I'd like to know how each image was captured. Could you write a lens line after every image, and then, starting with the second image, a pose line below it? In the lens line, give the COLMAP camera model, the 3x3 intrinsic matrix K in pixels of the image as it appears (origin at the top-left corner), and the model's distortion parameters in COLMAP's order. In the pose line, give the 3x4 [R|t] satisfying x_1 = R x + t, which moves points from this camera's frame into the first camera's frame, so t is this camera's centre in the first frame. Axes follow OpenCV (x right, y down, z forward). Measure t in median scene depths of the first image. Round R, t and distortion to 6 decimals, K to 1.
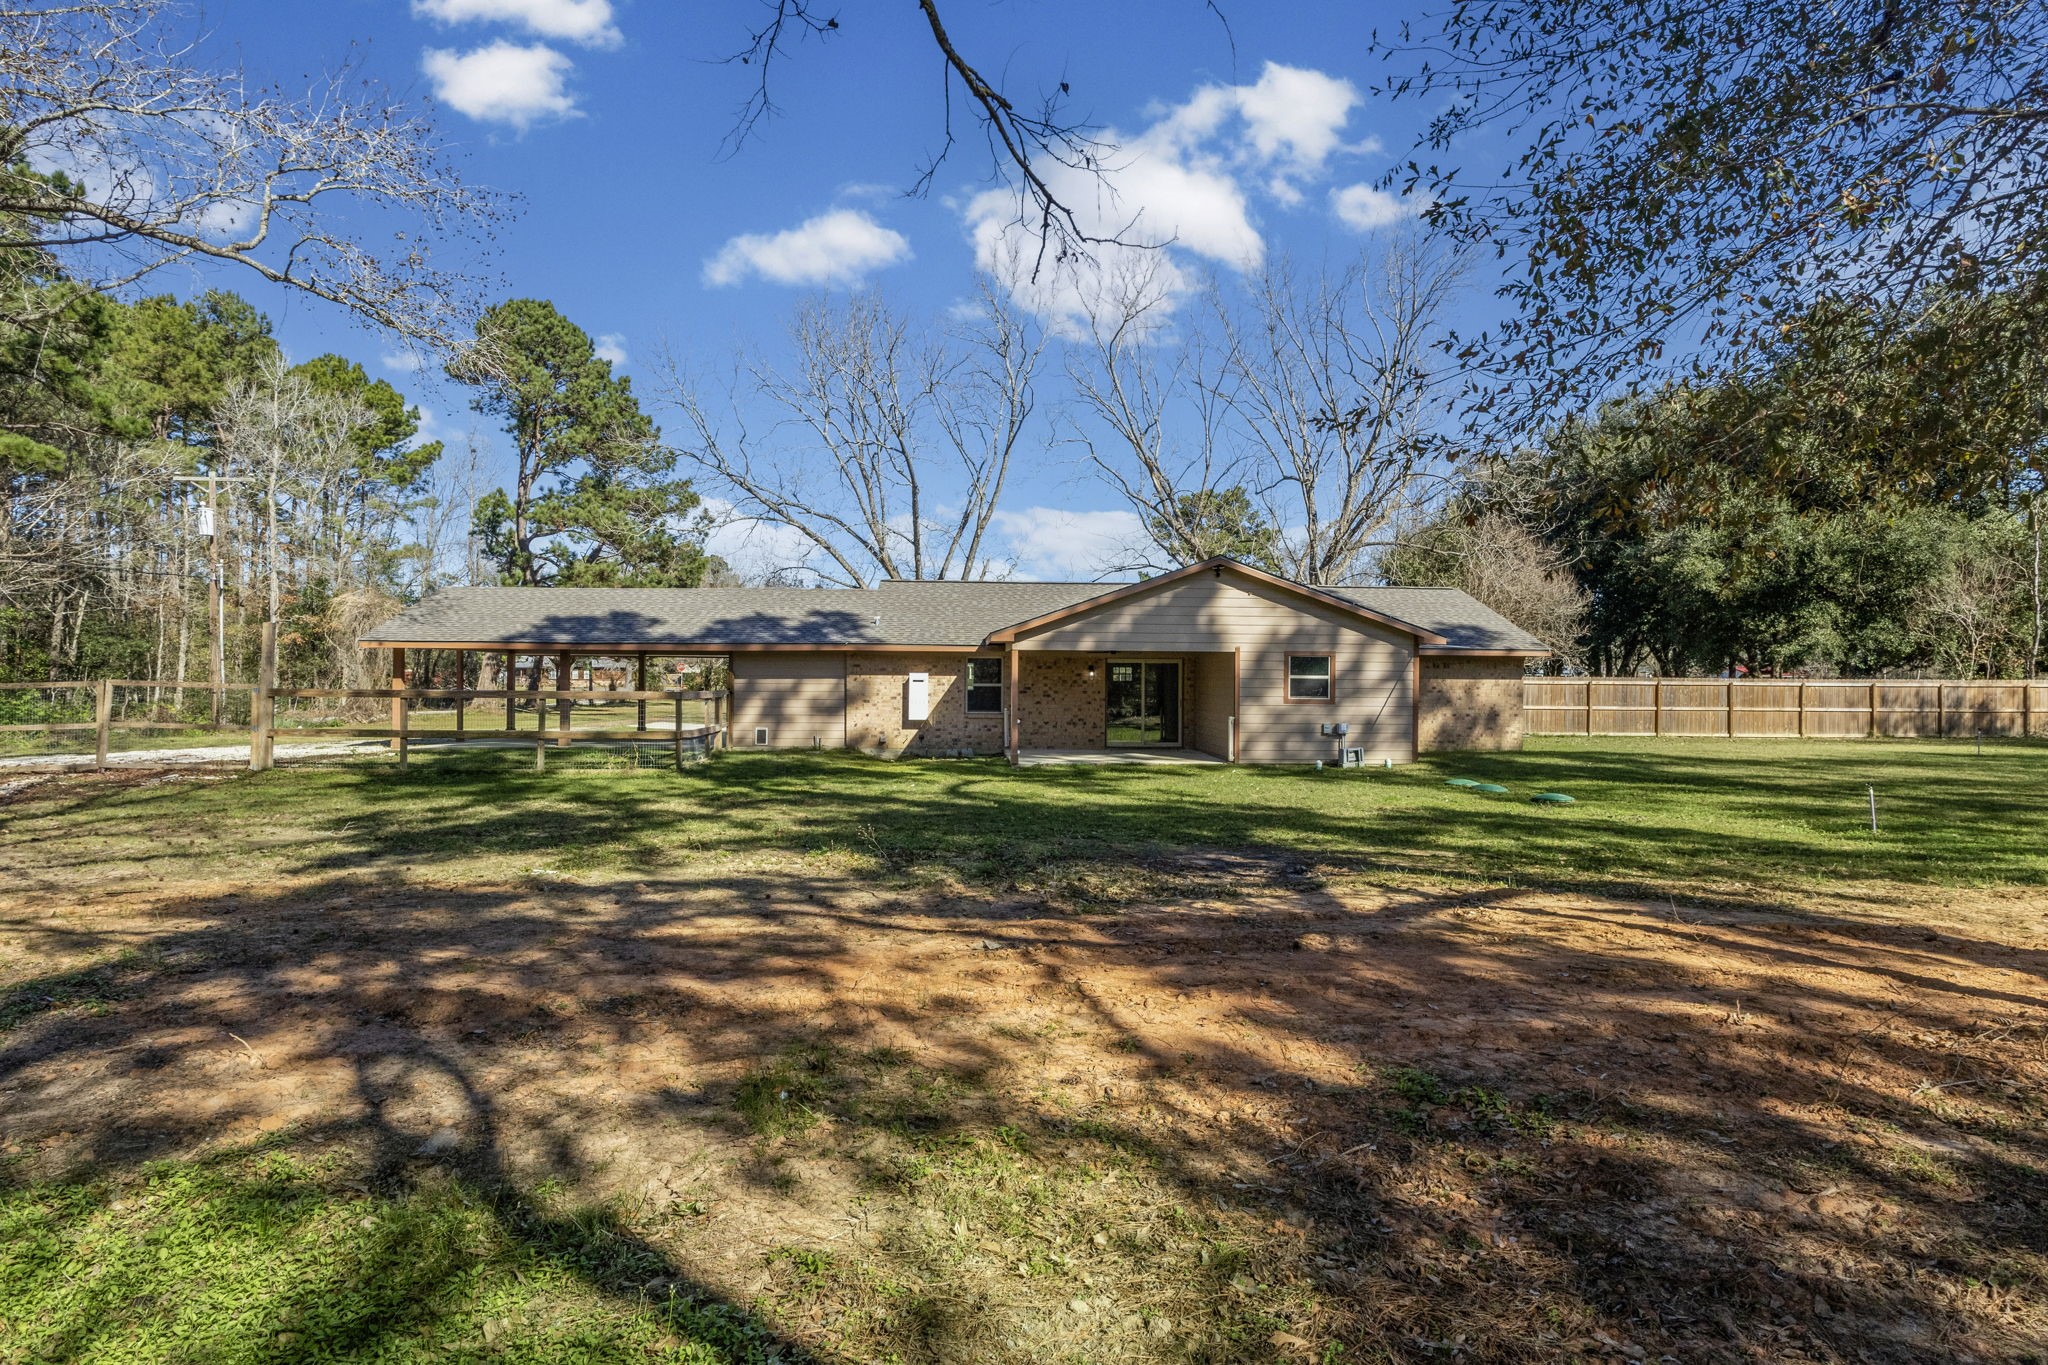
lens RADIAL K [[1003.4, 0, 1016.4], [0, 1003.4, 686.0], [0, 0, 1]] dist [0.000615, 0.000923]
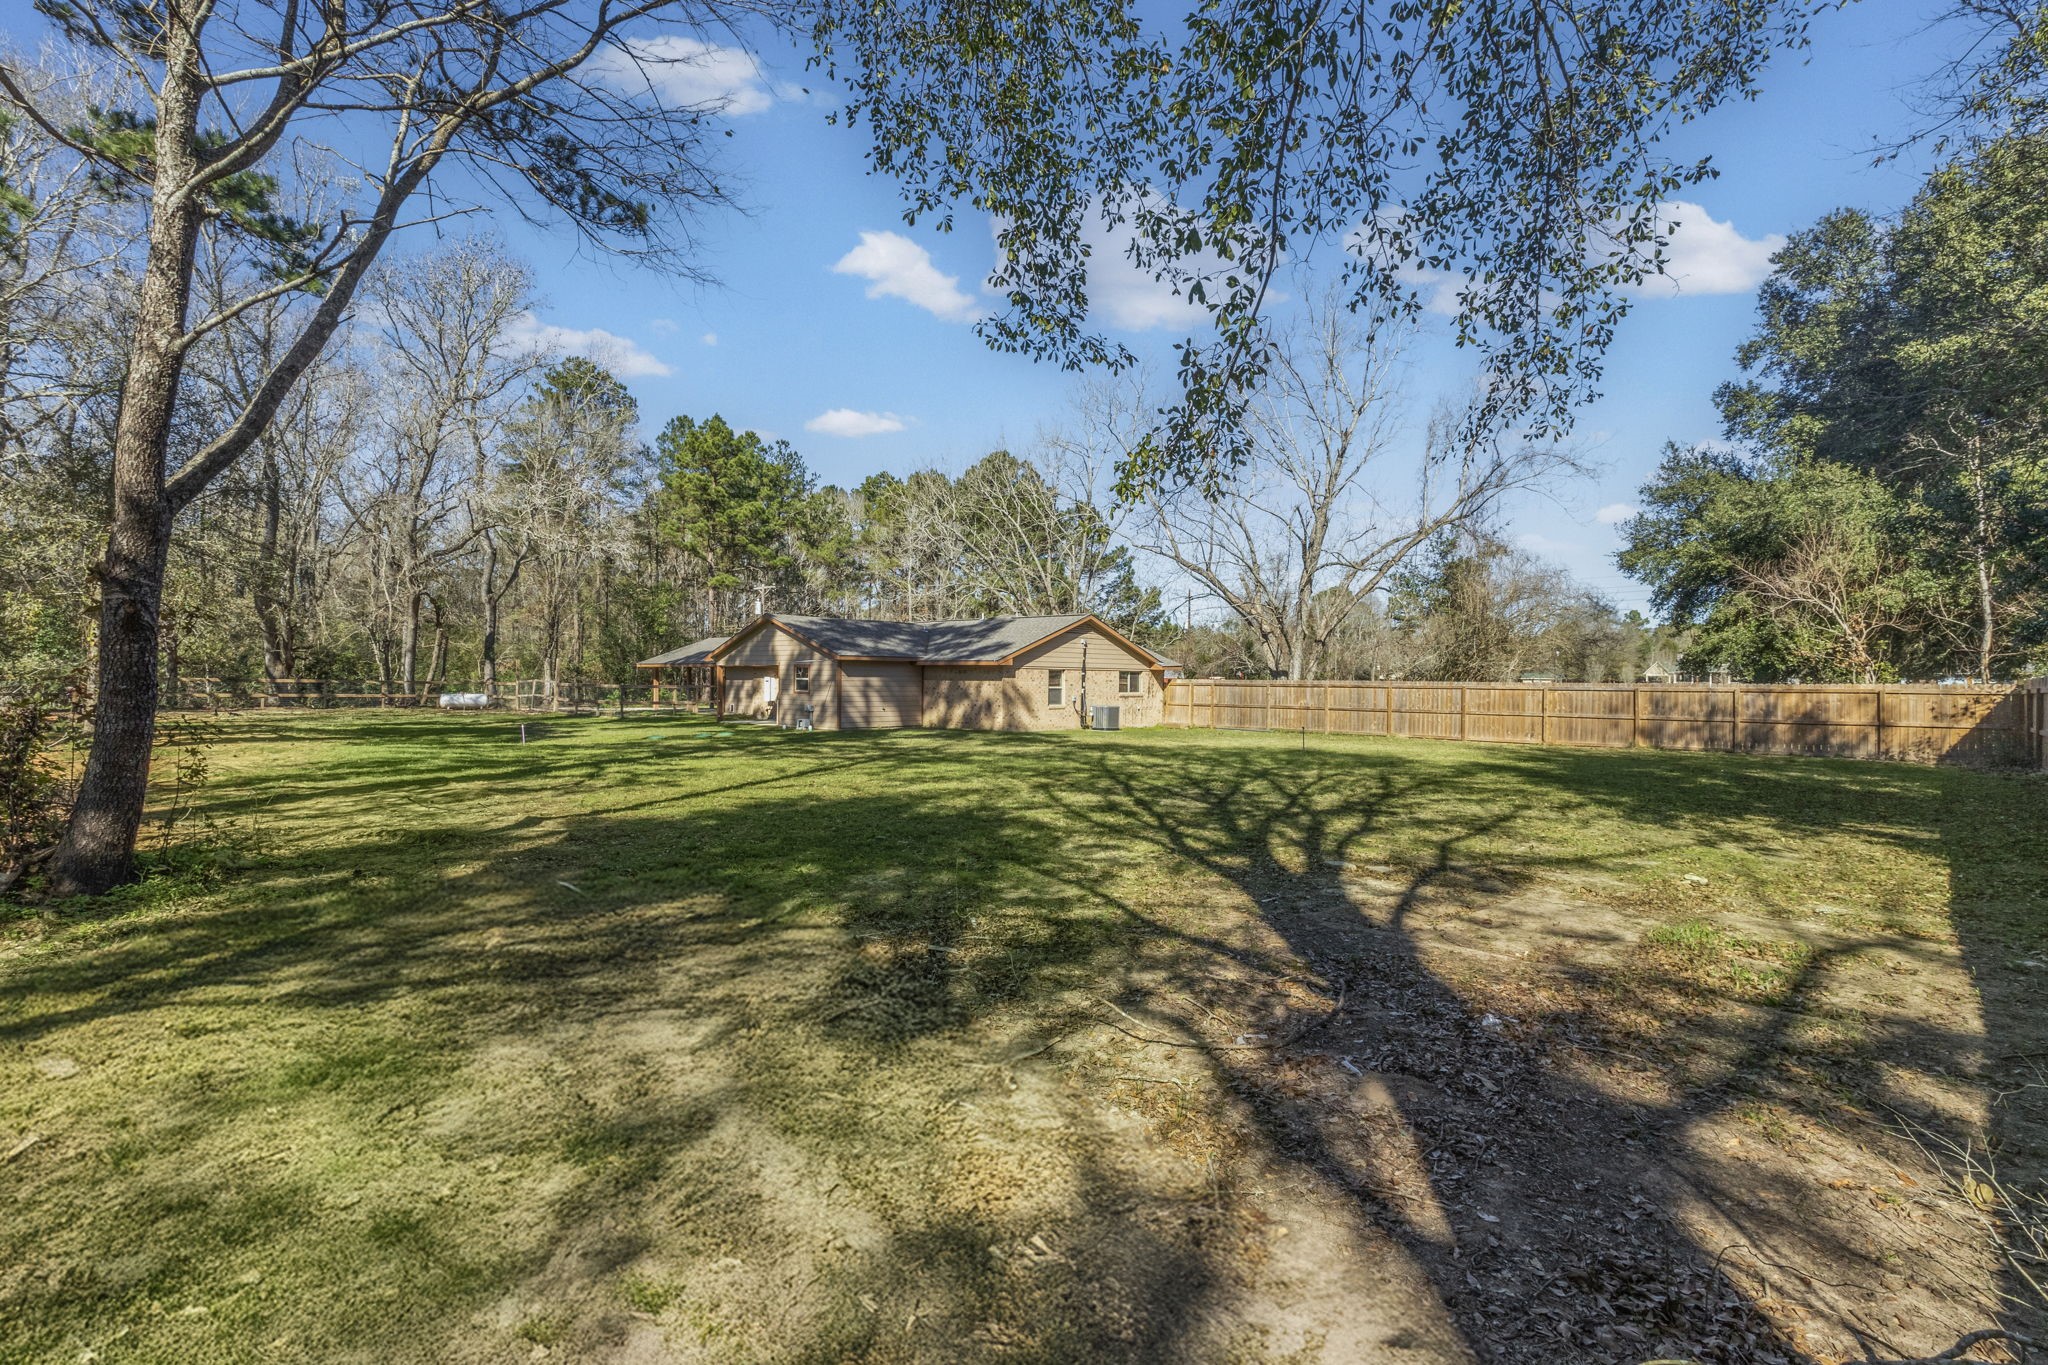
lens RADIAL K [[1003.4, 0, 1016.4], [0, 1003.4, 686.0], [0, 0, 1]] dist [0.000615, 0.000923]
pose [[0.707514, 0.005882, -0.706675, 1.517653], [-0.006120, 0.999979, 0.002196, -0.002299], [0.706673, 0.002771, 0.707535, 0.012139]]
